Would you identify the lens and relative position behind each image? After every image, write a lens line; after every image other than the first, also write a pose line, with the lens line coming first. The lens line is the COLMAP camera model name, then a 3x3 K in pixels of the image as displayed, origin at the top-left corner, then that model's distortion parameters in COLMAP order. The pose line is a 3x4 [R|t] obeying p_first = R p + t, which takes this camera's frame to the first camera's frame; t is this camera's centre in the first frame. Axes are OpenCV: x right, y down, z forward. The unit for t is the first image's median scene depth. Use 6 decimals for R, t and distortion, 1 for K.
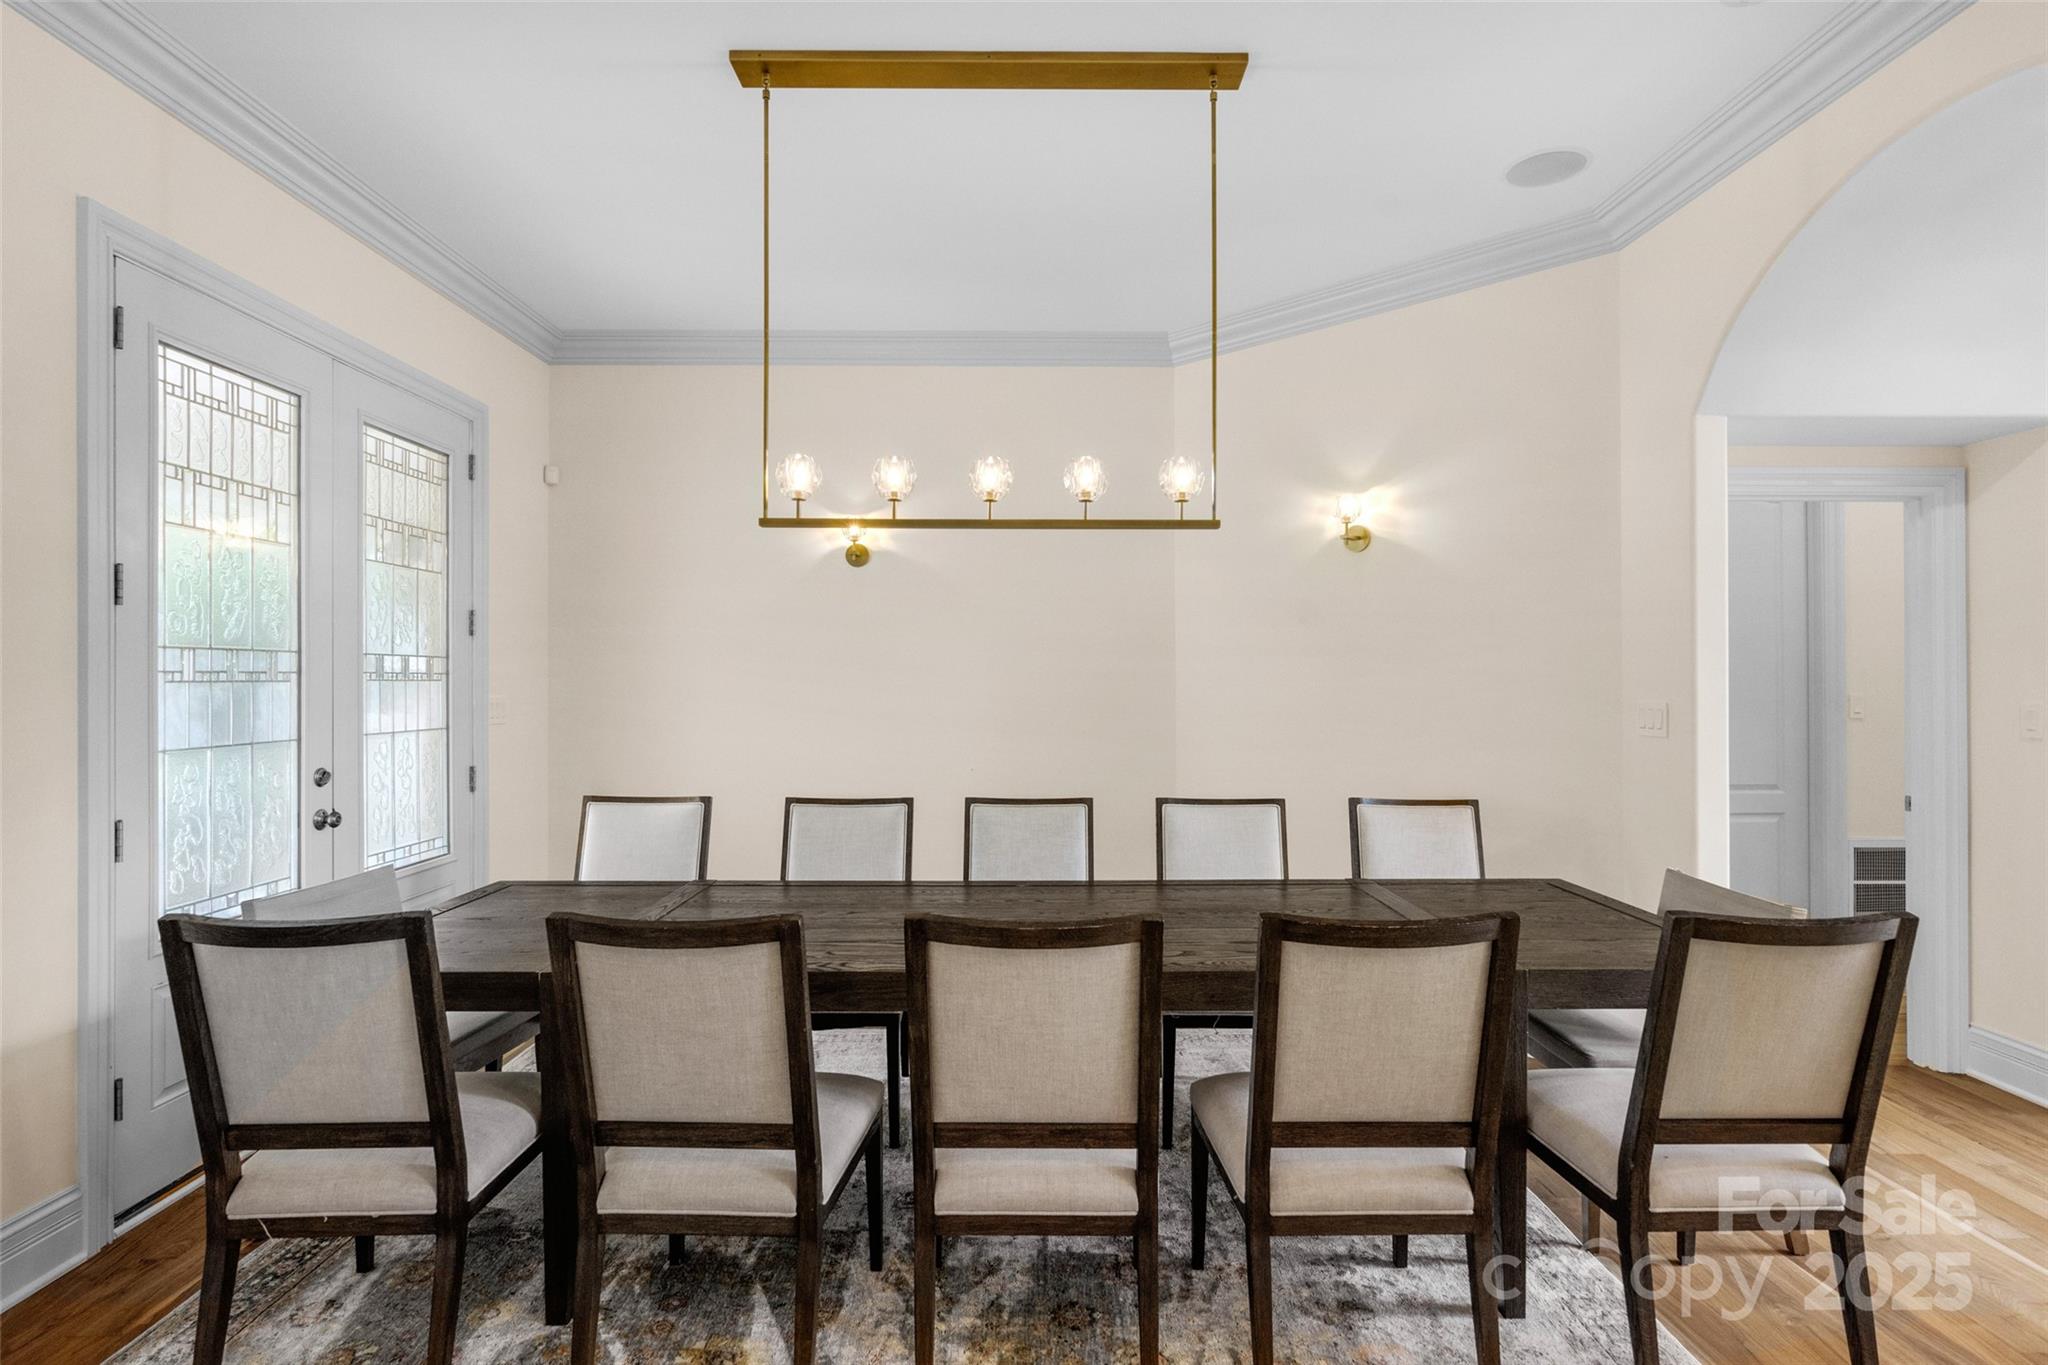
lens RADIAL K [[1021.6, 0, 1025.4], [0, 1021.6, 682.3], [0, 0, 1]] dist [-0.005258, 0.002866]
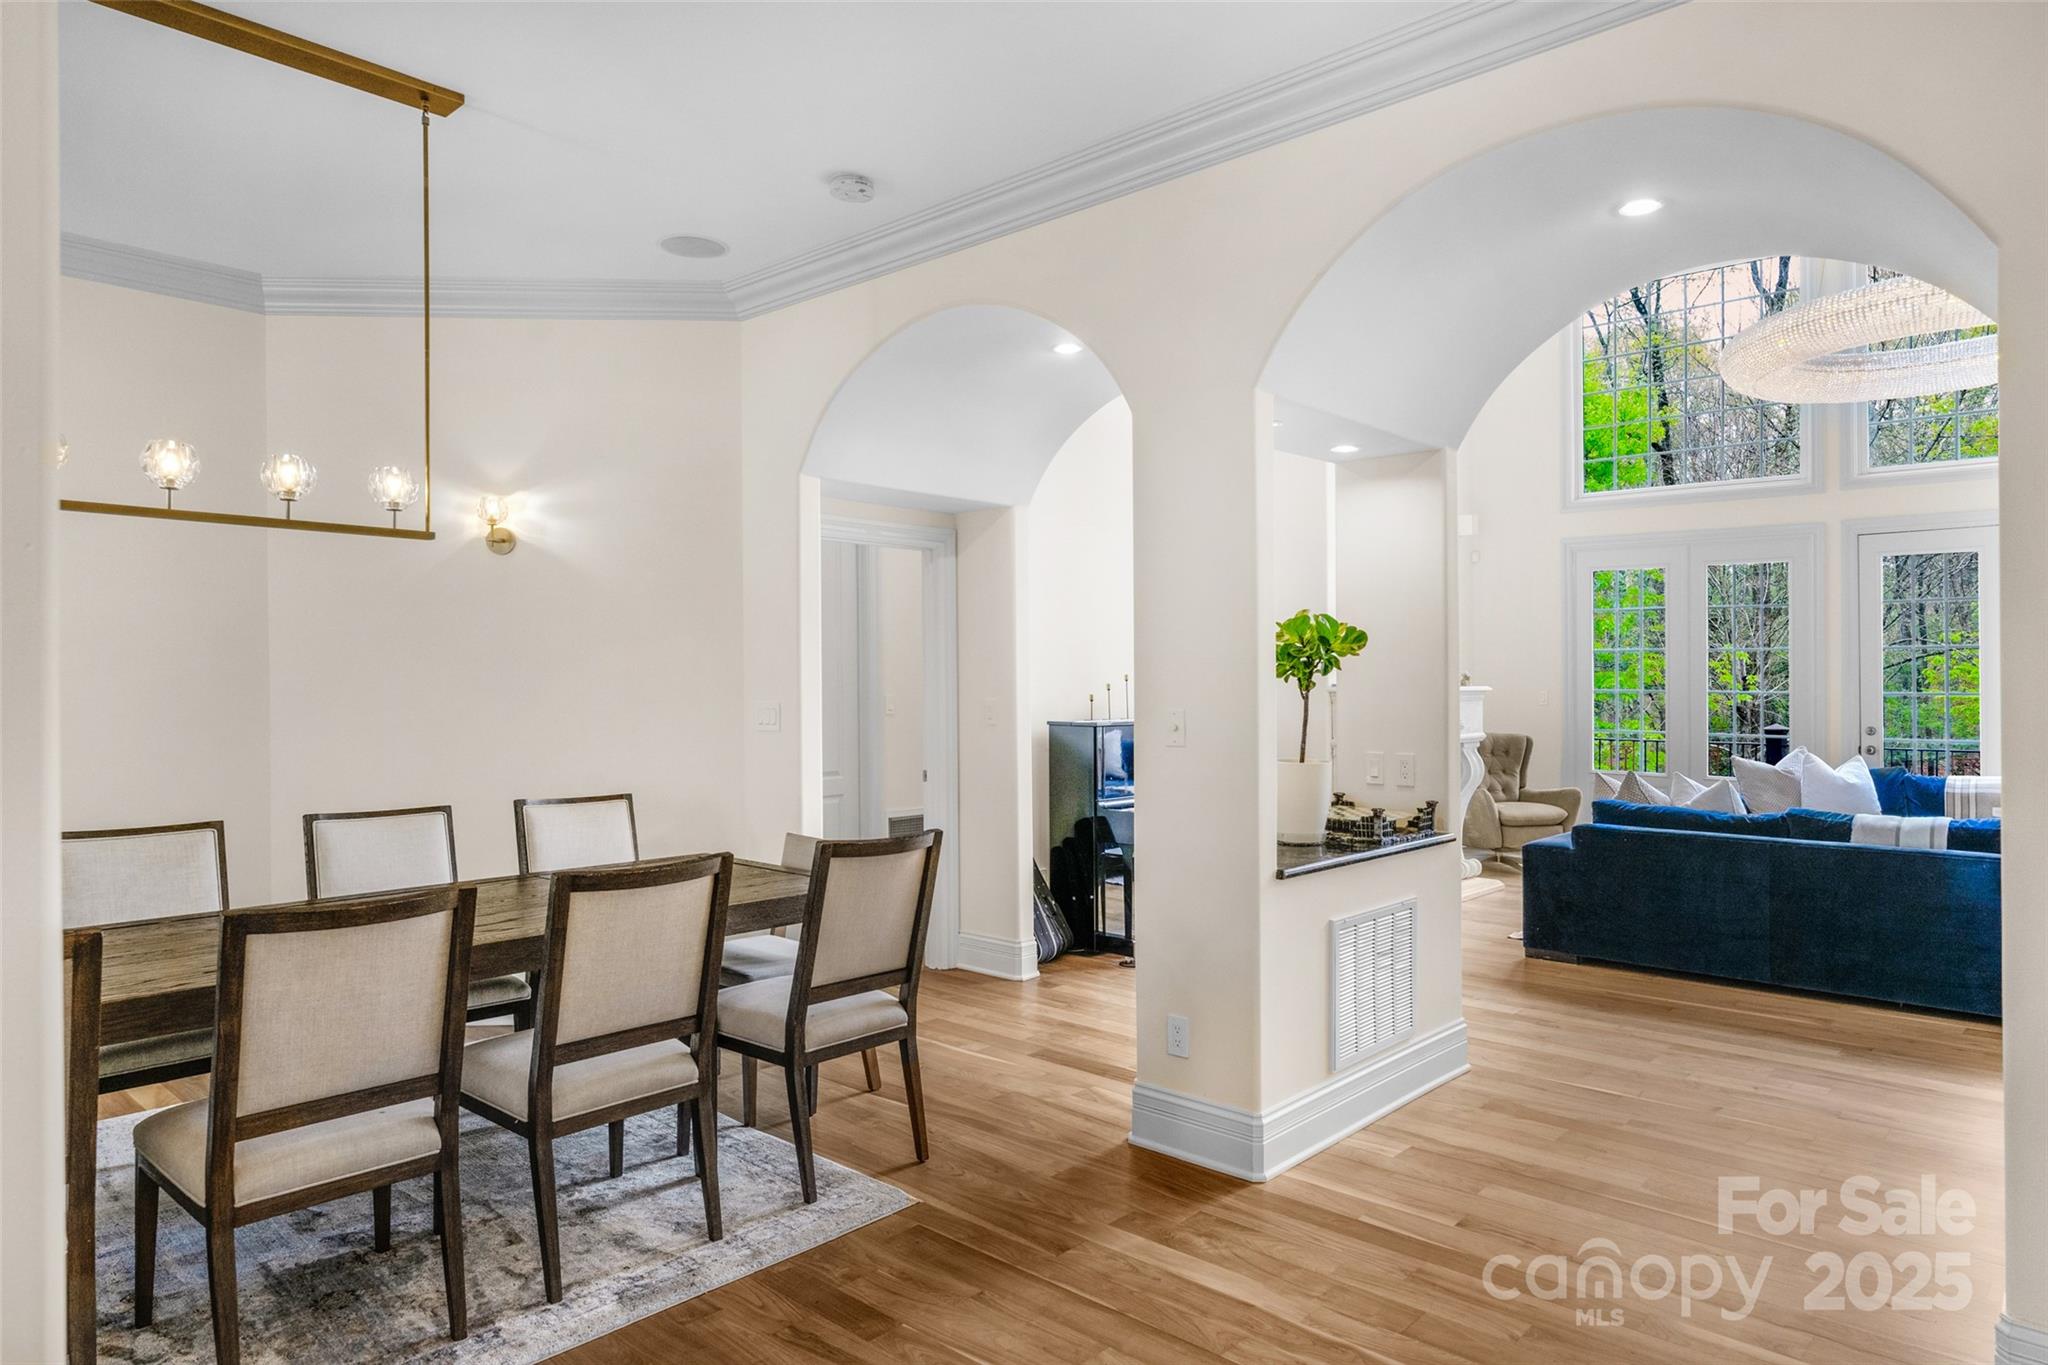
lens RADIAL K [[1236.4, 0, 1021.2], [0, 1236.4, 671.2], [0, 0, 1]] dist [-0.005417, -0.003766]
pose [[0.692625, 0.005092, 0.721280, -0.355870], [0.003088, 0.999945, -0.010025, -0.003195], [-0.721291, 0.009171, 0.692571, -0.354451]]
